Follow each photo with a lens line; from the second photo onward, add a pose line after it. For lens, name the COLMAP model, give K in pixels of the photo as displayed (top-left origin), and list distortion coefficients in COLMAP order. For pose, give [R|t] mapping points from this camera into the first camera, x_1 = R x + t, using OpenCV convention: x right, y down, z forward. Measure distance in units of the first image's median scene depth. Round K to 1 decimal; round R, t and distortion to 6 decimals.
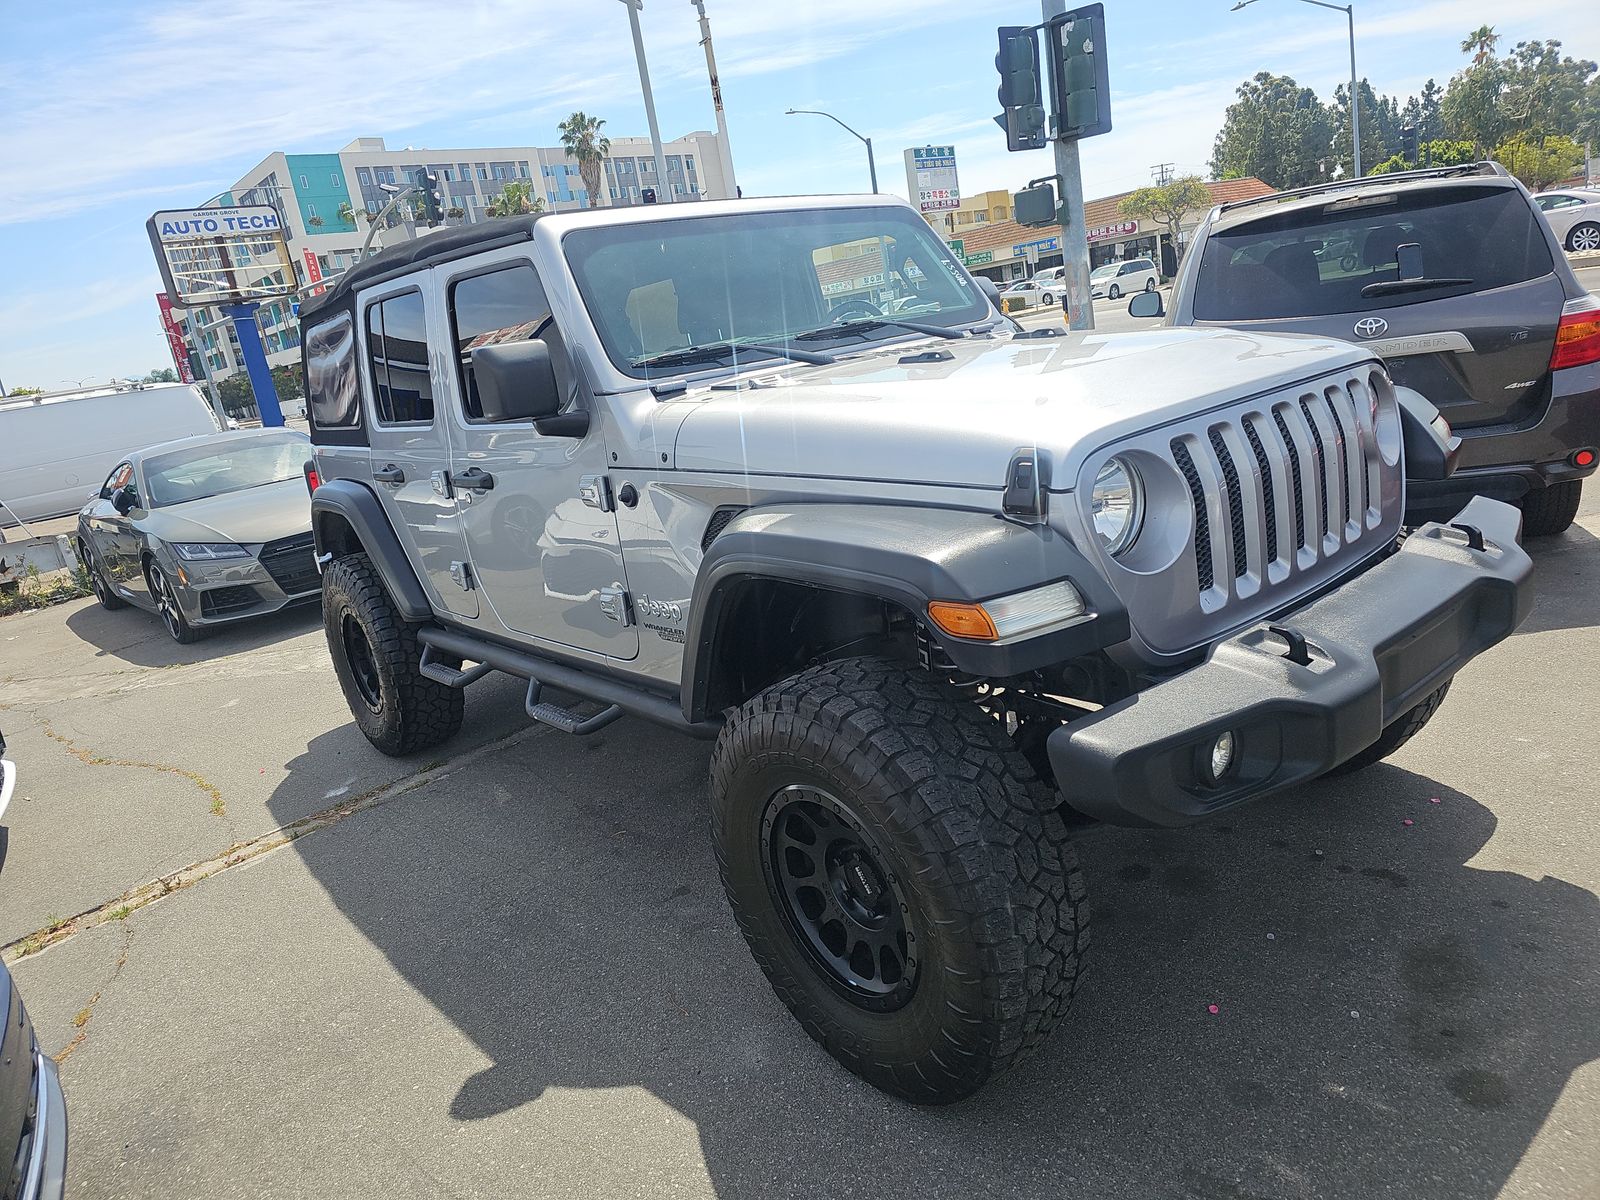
lens RADIAL K [[1054.7, 0, 800.0], [0, 1054.7, 600.0], [0, 0, 1]] dist [0.042021, -0.040007]
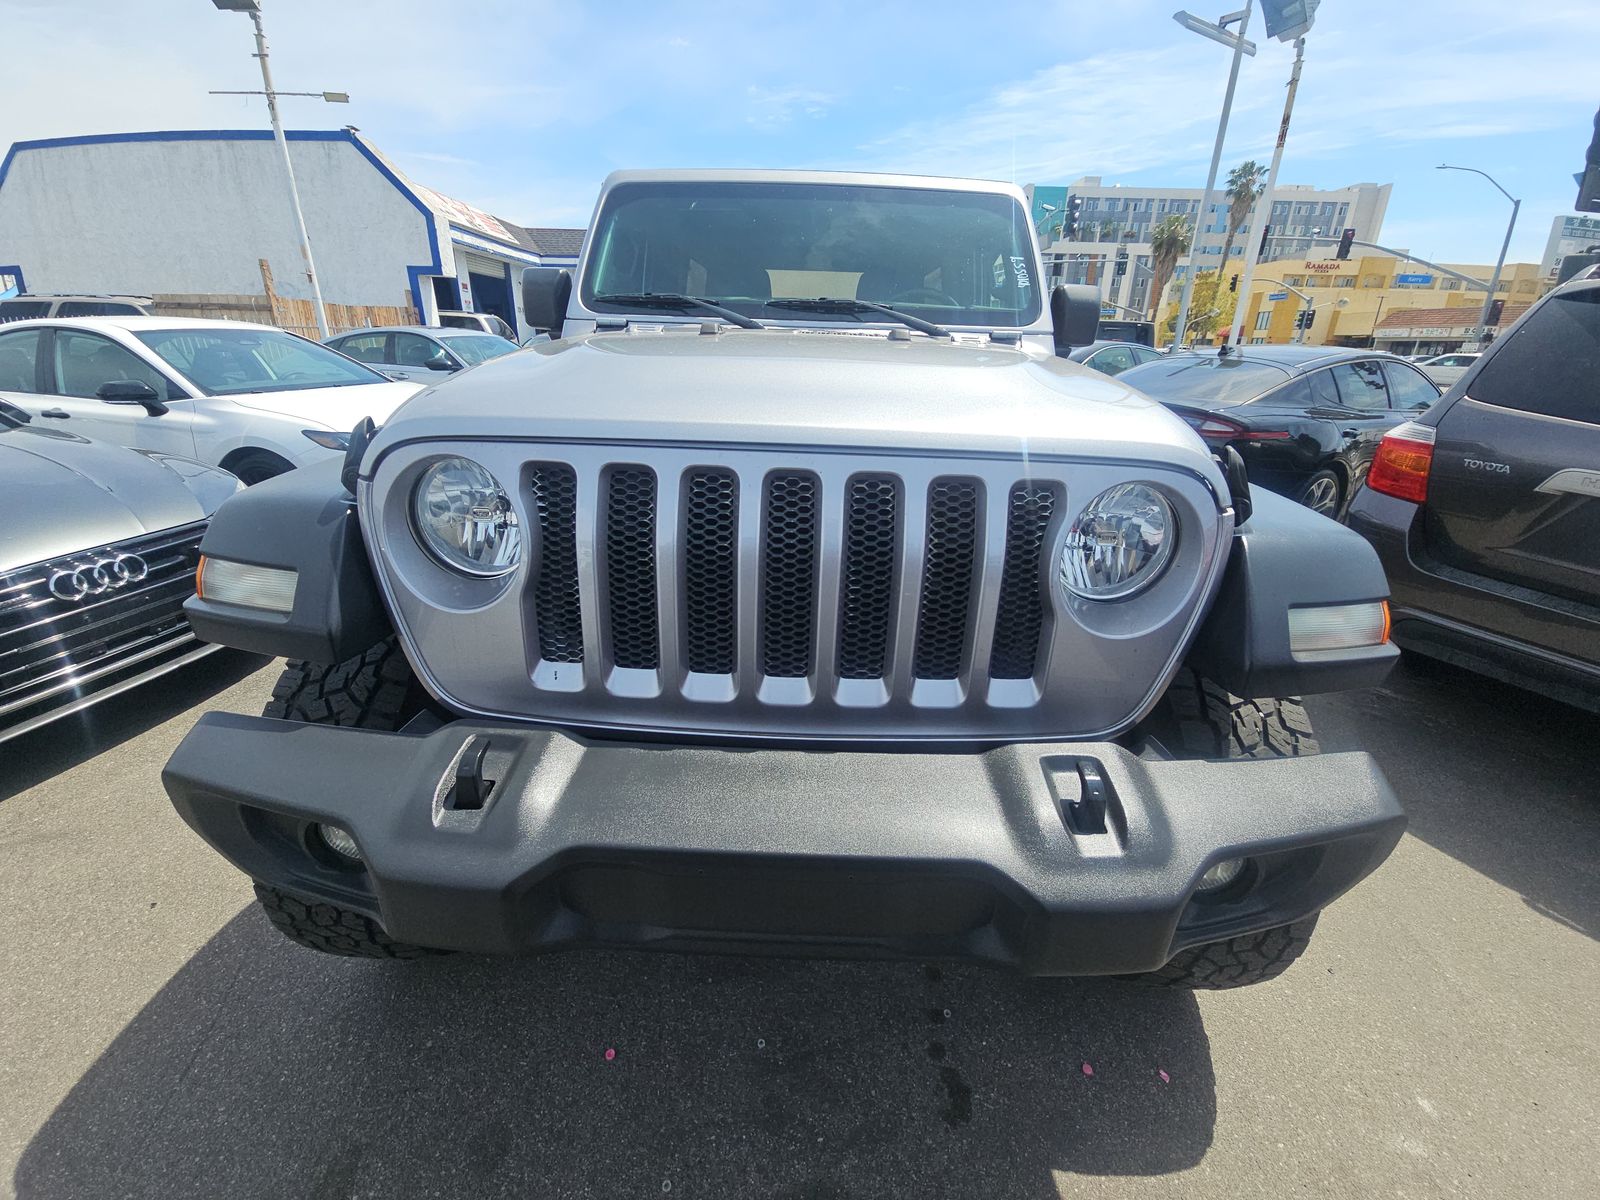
lens RADIAL K [[646.0, 0, 800.0], [0, 646.0, 600.0], [0, 0, 1]] dist [-0.000467, -0.004670]
pose [[0.743618, 0.395074, -0.539396, 0.583773], [-0.297775, 0.918016, 0.261873, -0.178486], [0.598633, -0.034114, 0.800297, 0.560935]]
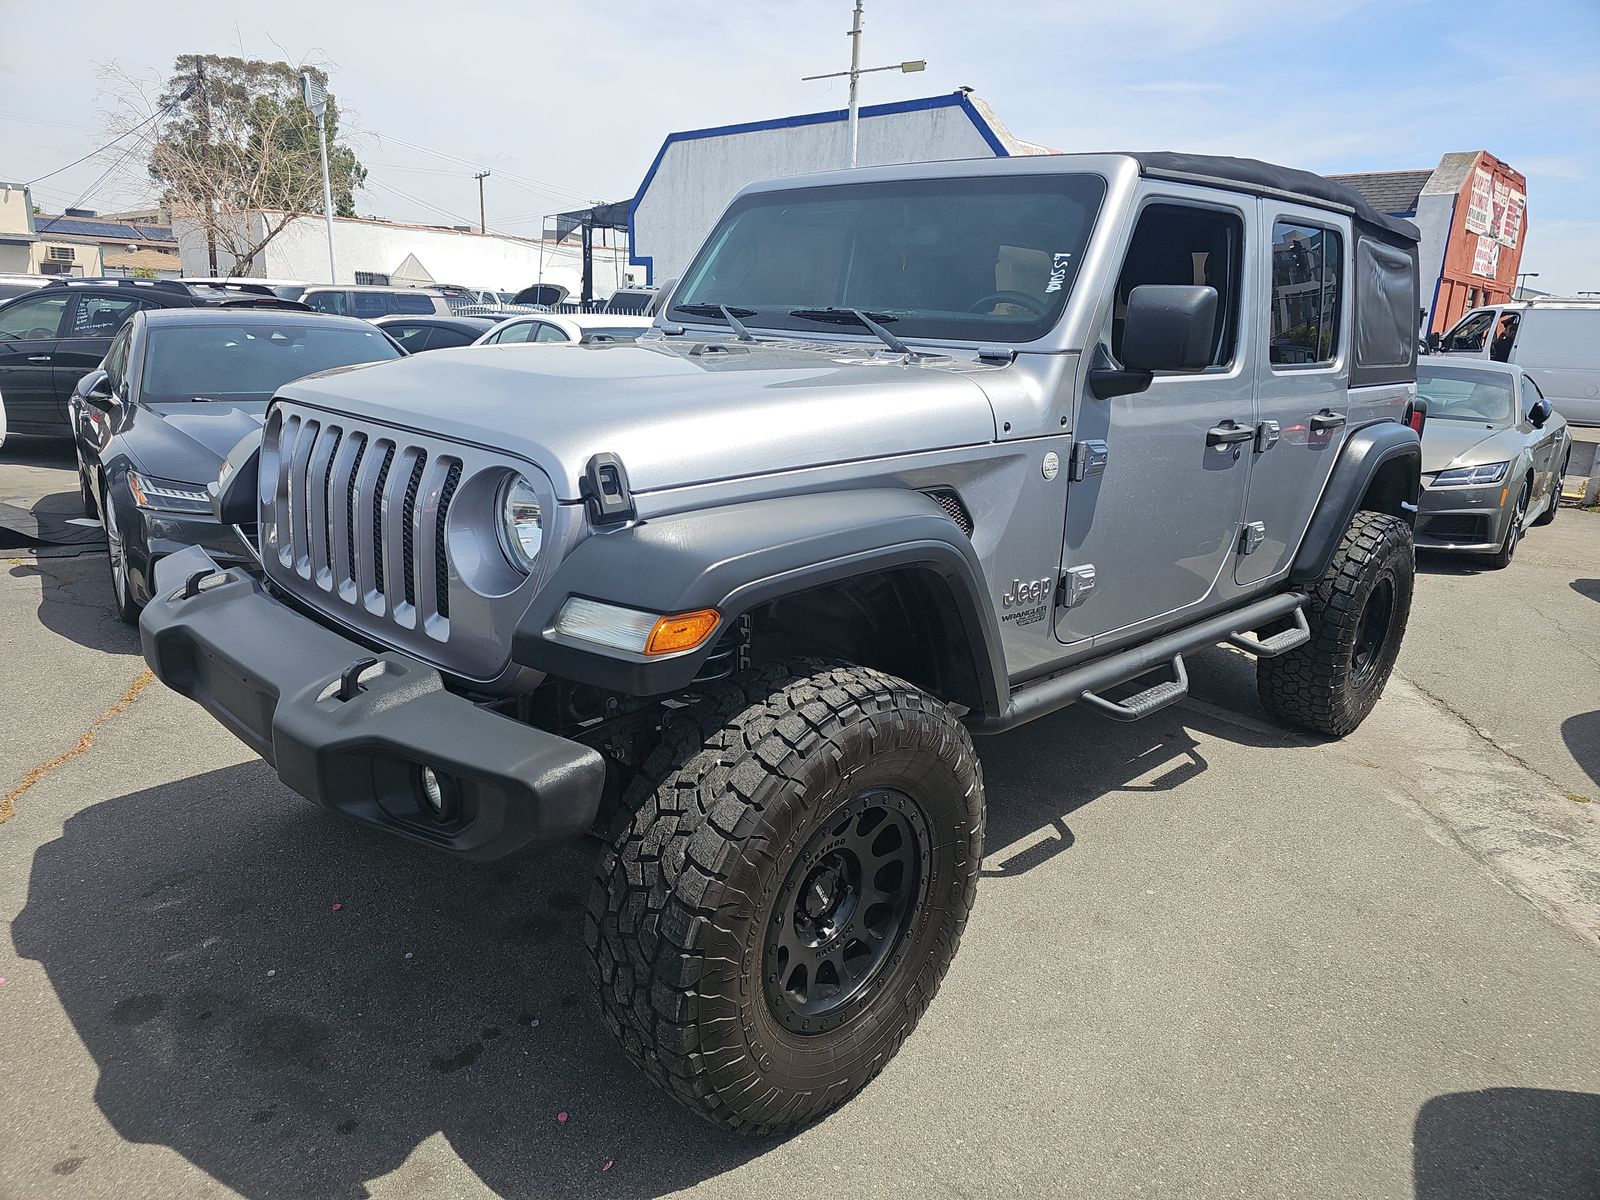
lens RADIAL K [[1100.4, 0, 800.0], [0, 1100.4, 600.0], [0, 0, 1]] dist [0.008933, -0.000673]
pose [[0.079982, 0.395723, -0.914880, 1.210179], [-0.321302, 0.879068, 0.352144, -0.426260], [0.943593, 0.265788, 0.197456, 0.999002]]
